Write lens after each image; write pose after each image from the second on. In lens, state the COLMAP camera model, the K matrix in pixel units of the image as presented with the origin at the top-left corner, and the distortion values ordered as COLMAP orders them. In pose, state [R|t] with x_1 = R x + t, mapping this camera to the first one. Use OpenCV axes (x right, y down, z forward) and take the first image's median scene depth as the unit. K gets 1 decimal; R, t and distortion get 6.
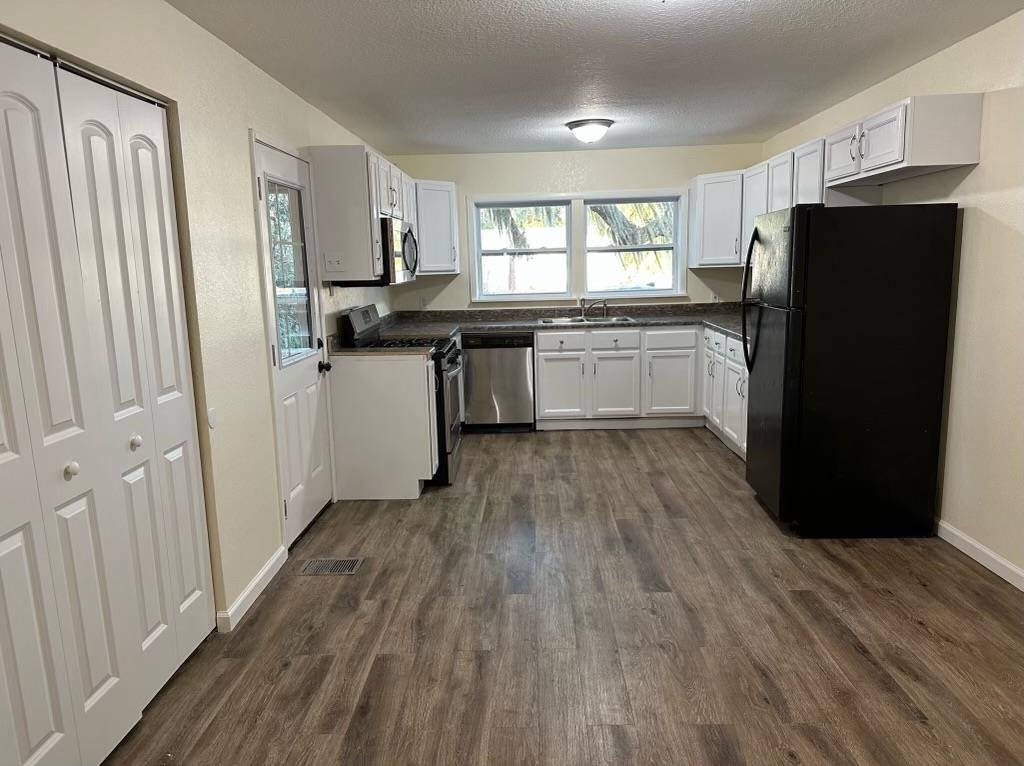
lens RADIAL K [[699.6, 0, 510.7], [0, 699.6, 386.2], [0, 0, 1]] dist [0.067078, -0.064641]
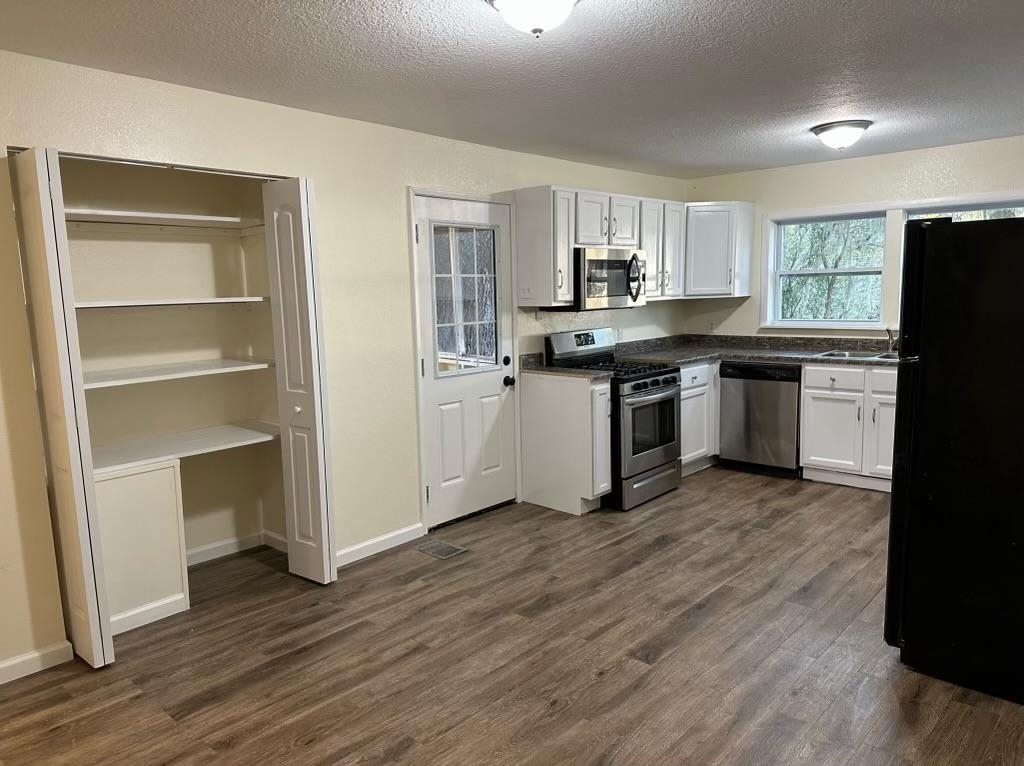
lens RADIAL K [[699.6, 0, 513.8], [0, 699.6, 382.3], [0, 0, 1]] dist [0.067078, -0.064641]
pose [[0.757708, 0.089085, -0.646484, 0.394272], [-0.107328, 0.994161, 0.011201, -0.032795], [0.643707, 0.060899, 0.762845, 0.116846]]
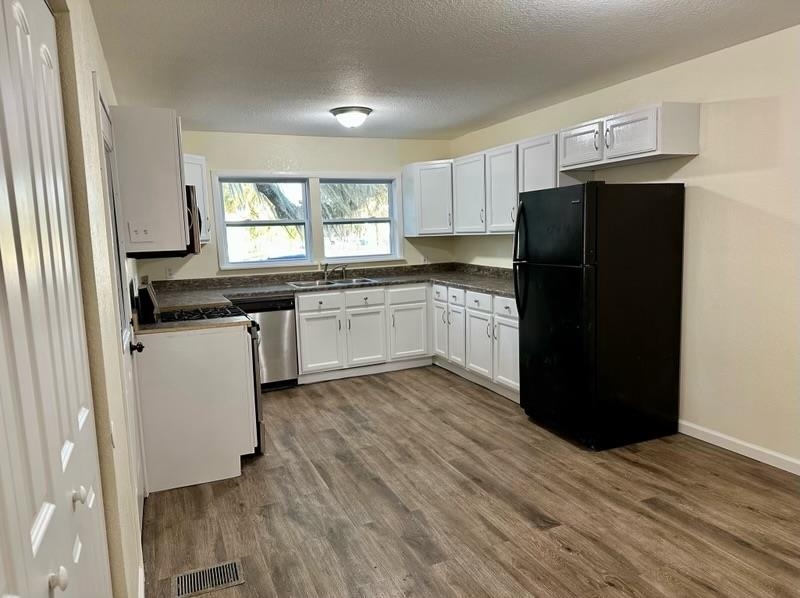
lens RADIAL K [[546.6, 0, 395.3], [0, 546.6, 302.8], [0, 0, 1]] dist [0.067078, -0.064641]
pose [[0.909364, -0.062496, 0.411280, -0.209126], [0.084178, 0.995843, -0.034798, -0.026863], [-0.407396, 0.066265, 0.910844, 0.184789]]
